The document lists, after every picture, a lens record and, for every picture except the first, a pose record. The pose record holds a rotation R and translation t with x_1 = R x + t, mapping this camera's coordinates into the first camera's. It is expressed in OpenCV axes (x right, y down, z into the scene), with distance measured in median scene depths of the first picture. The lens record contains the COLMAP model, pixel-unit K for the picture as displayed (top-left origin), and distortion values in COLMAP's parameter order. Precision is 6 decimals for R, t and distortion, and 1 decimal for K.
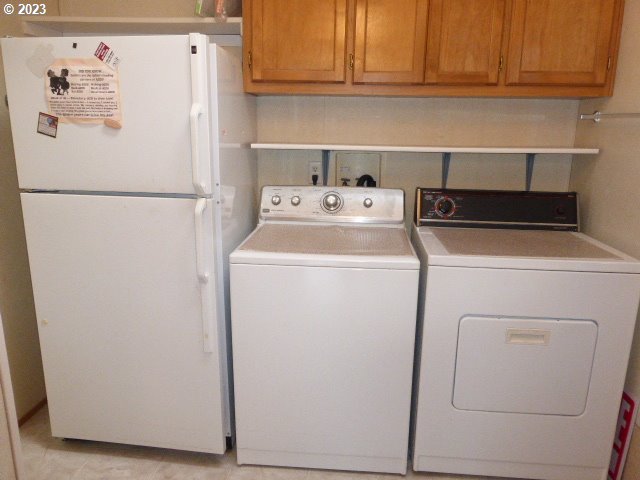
lens RADIAL K [[477.5, 0, 325.4], [0, 477.5, 238.9], [0, 0, 1]] dist [-0.022402, 0.015486]
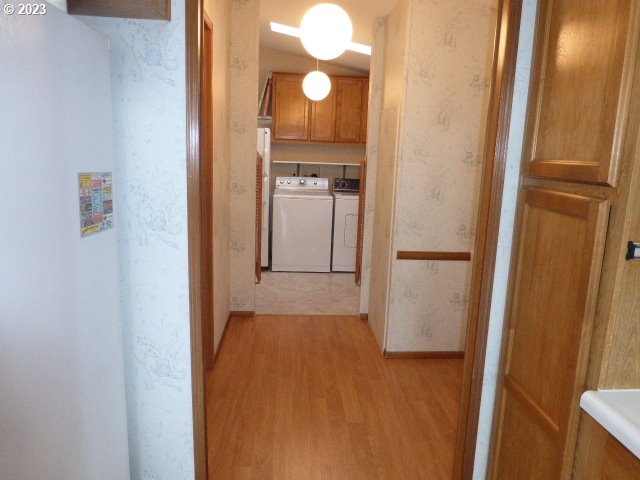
lens RADIAL K [[477.5, 0, 317.0], [0, 477.5, 235.9], [0, 0, 1]] dist [-0.022402, 0.015486]
pose [[0.991858, -0.005436, 0.127231, -0.249462], [0.009248, 0.999525, -0.029392, 0.305319], [-0.127011, 0.030330, 0.991438, -1.685937]]
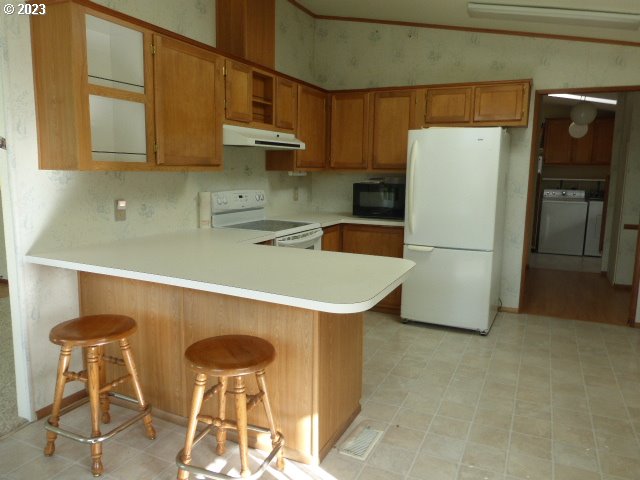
lens RADIAL K [[477.5, 0, 324.5], [0, 477.5, 249.2], [0, 0, 1]] dist [-0.022402, 0.015486]
pose [[0.935397, 0.048637, -0.350239, -0.428167], [-0.068246, 0.996704, -0.043858, 0.670232], [0.346951, 0.064927, 0.935633, -3.225945]]
